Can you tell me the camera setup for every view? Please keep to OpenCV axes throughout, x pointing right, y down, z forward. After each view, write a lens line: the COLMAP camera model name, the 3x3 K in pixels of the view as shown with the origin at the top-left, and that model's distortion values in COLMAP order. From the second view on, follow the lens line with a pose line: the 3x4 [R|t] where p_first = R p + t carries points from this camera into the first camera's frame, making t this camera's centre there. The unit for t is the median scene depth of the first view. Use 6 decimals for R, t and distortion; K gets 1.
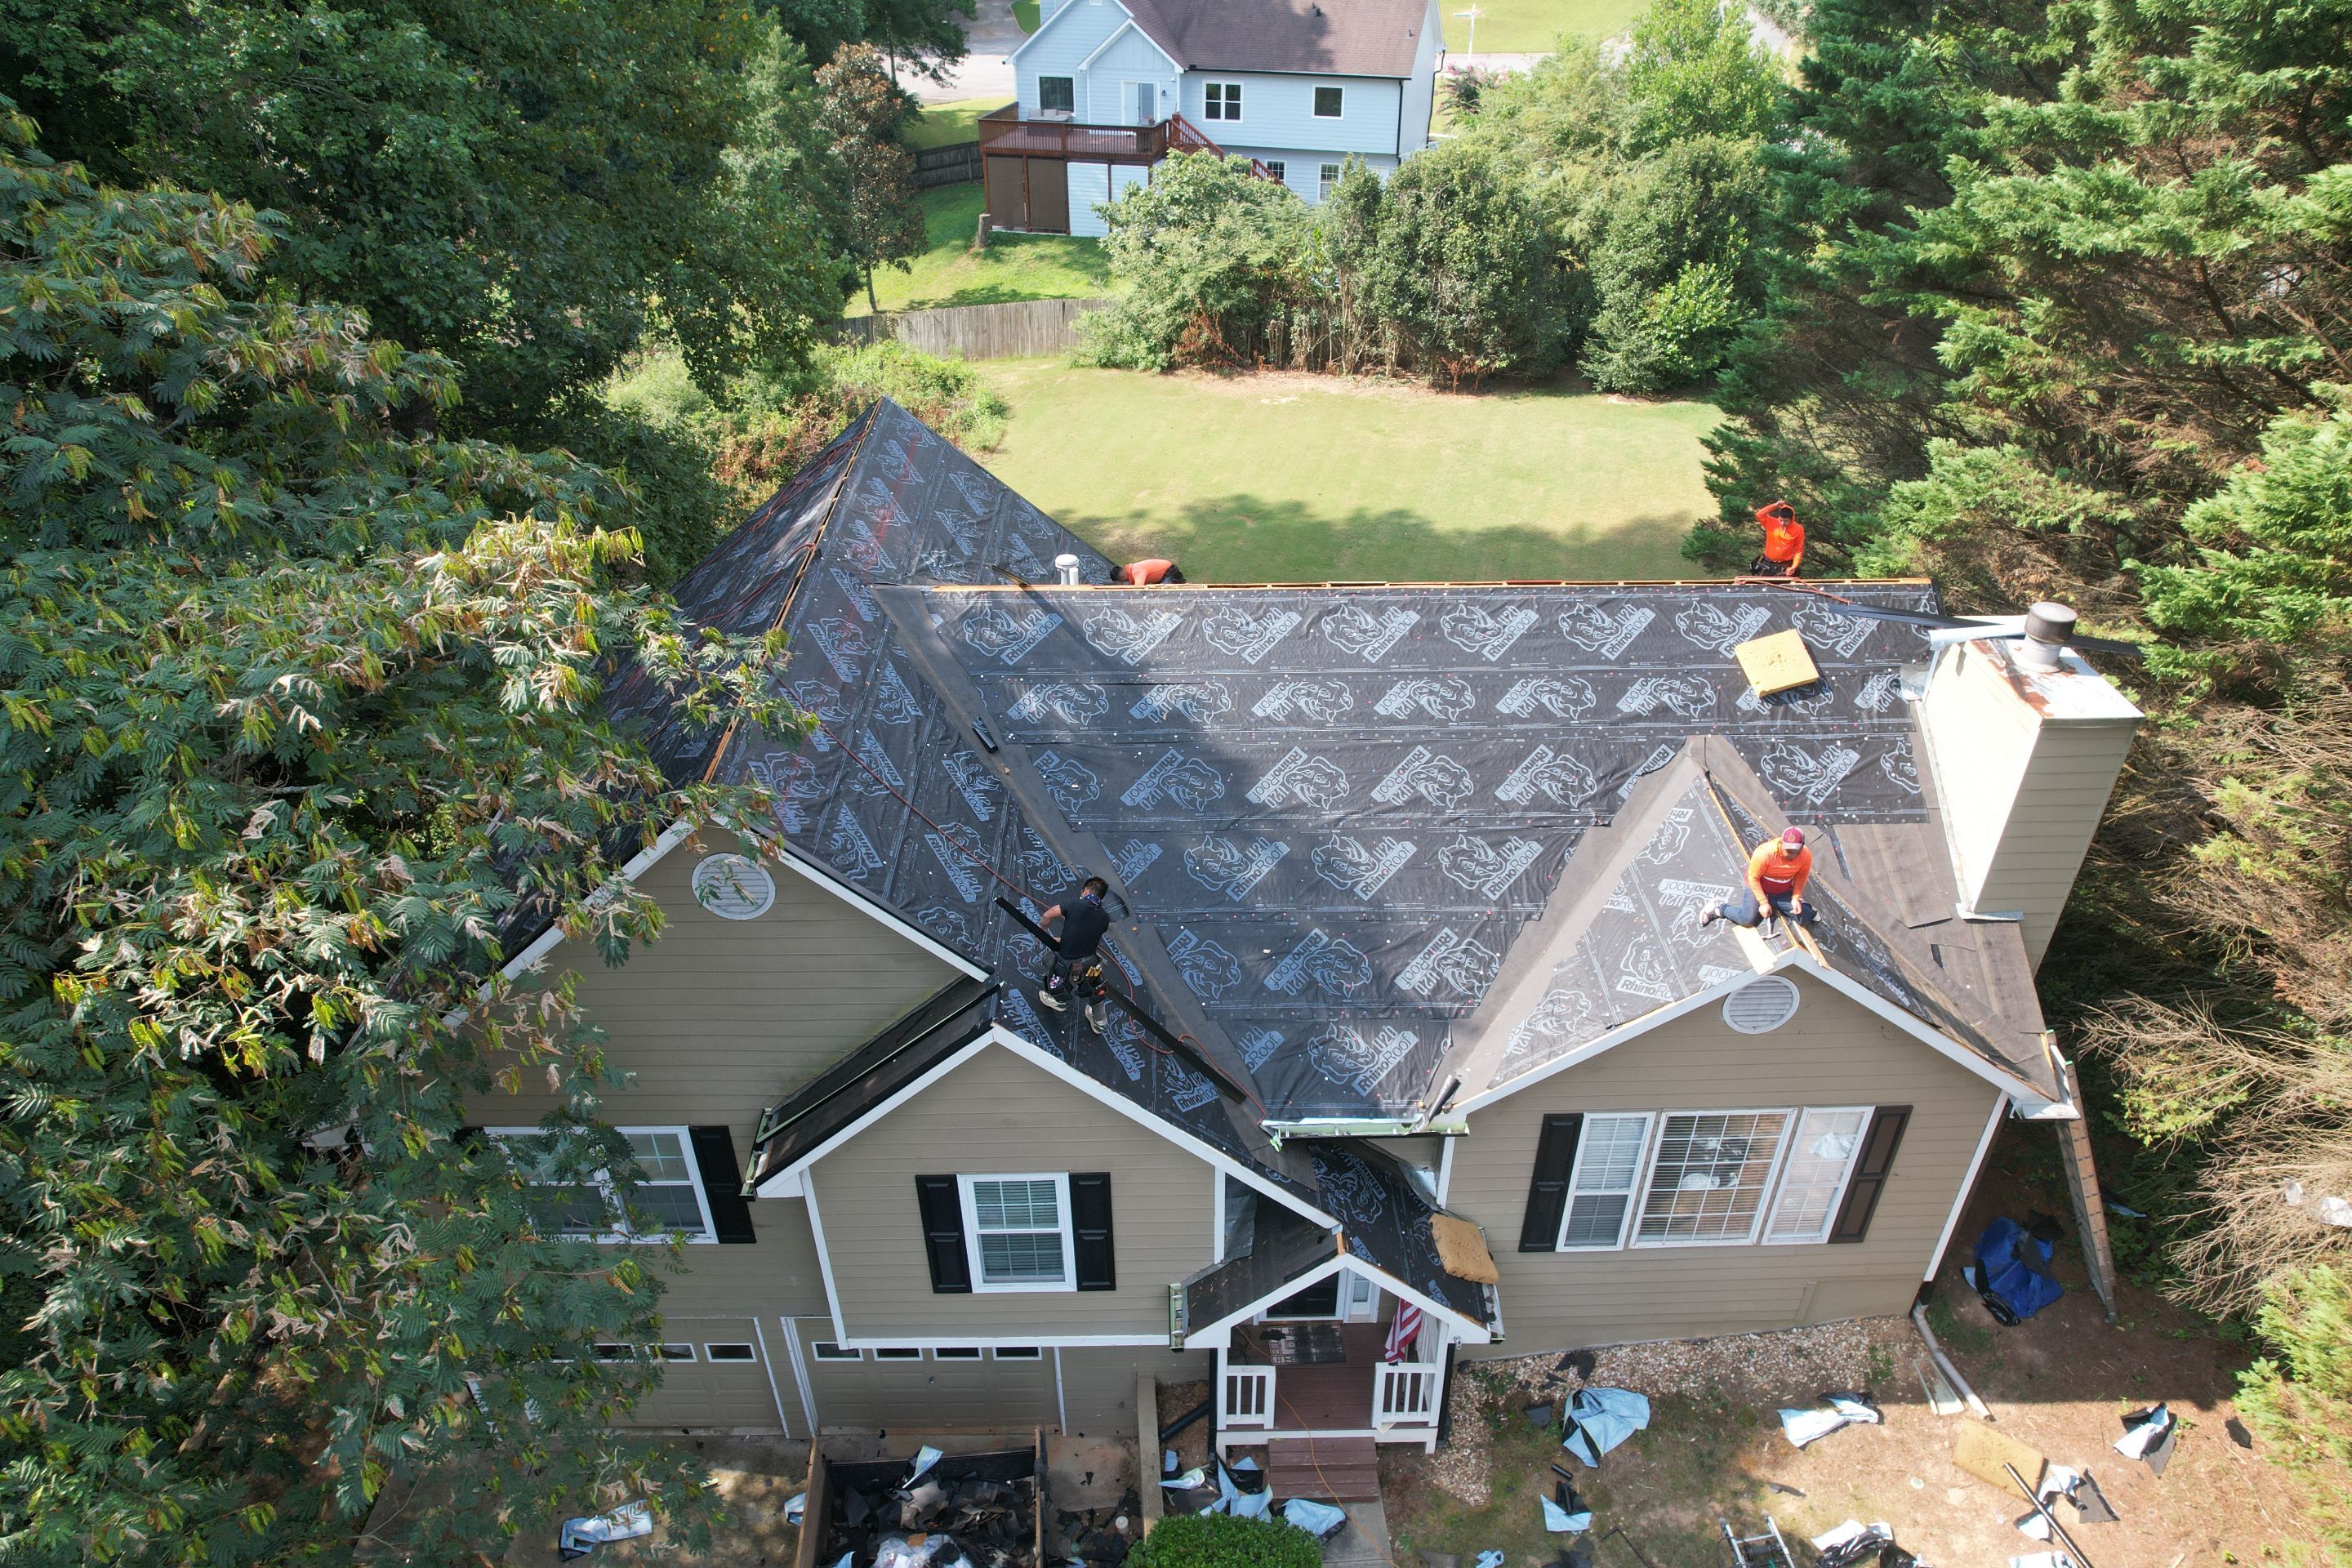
lens RADIAL K [[1510.1, 0, 1186.1], [0, 1510.1, 774.0], [0, 0, 1]] dist [-0.074853, 0.059351]
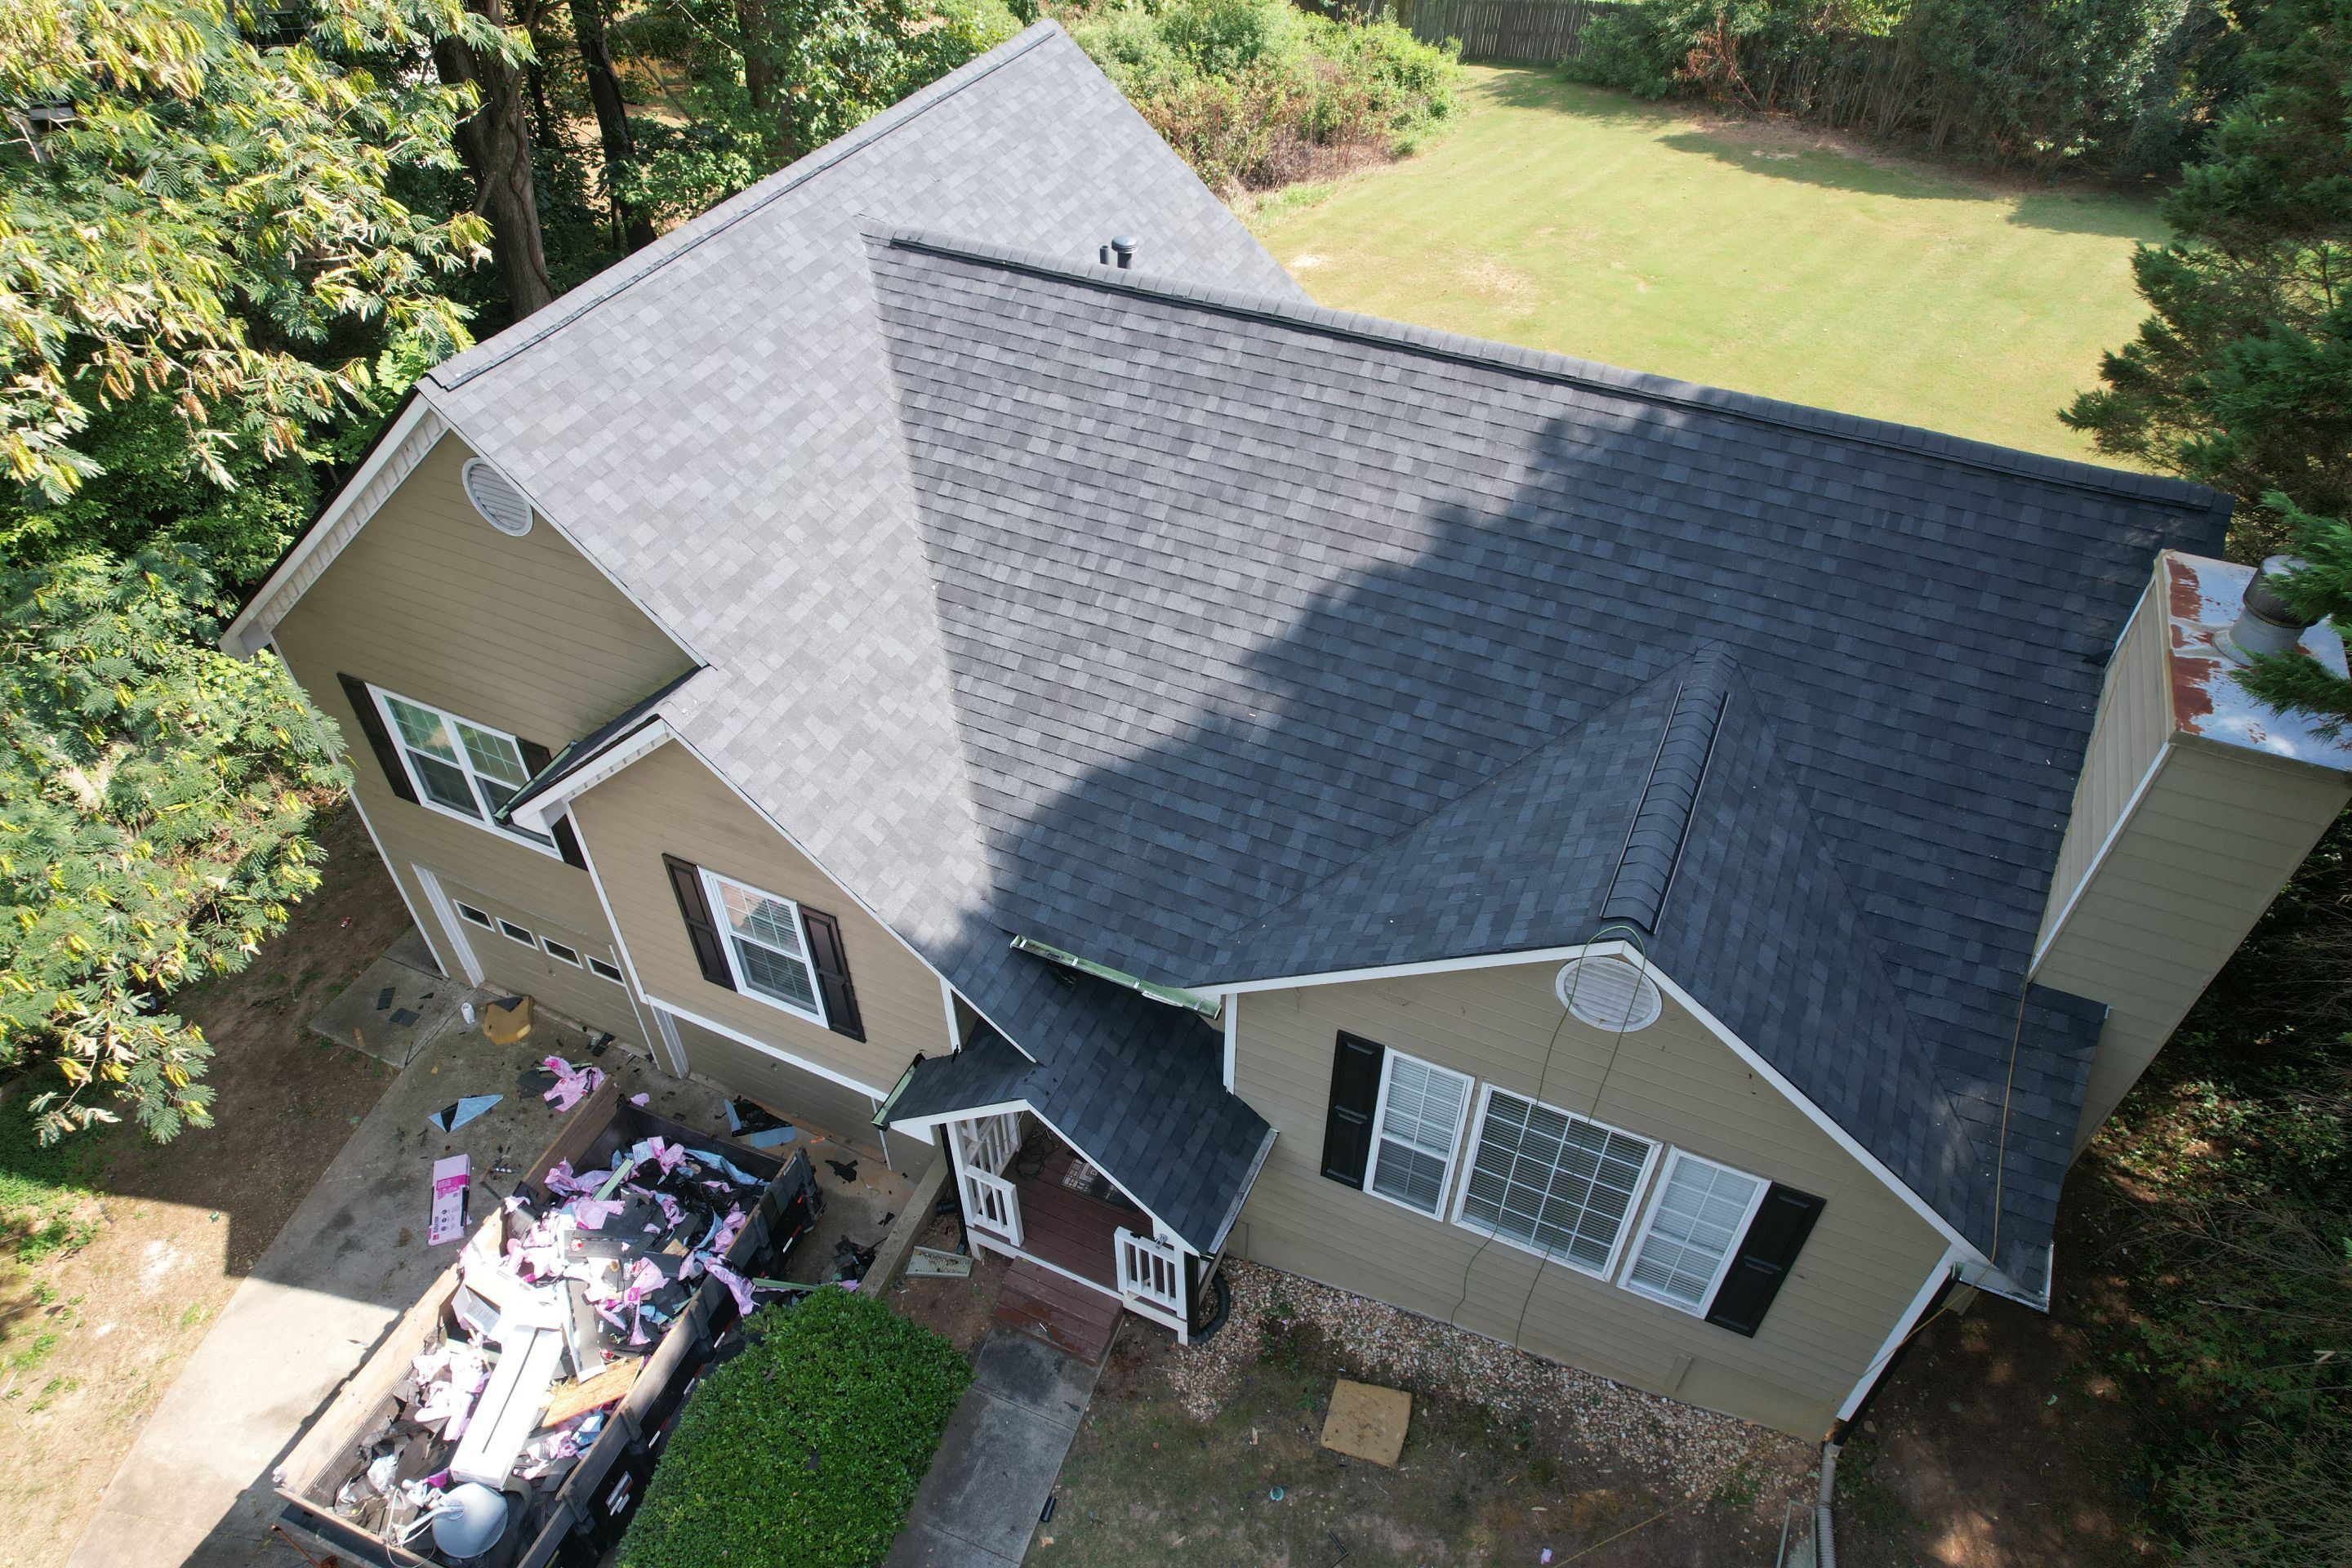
lens RADIAL K [[1510.1, 0, 1169.8], [0, 1510.1, 788.0], [0, 0, 1]] dist [-0.074853, 0.059351]
pose [[0.899695, 0.296286, -0.320568, 0.353465], [-0.235504, 0.947786, 0.215037, -0.042584], [0.367542, -0.117972, 0.922494, 0.230400]]
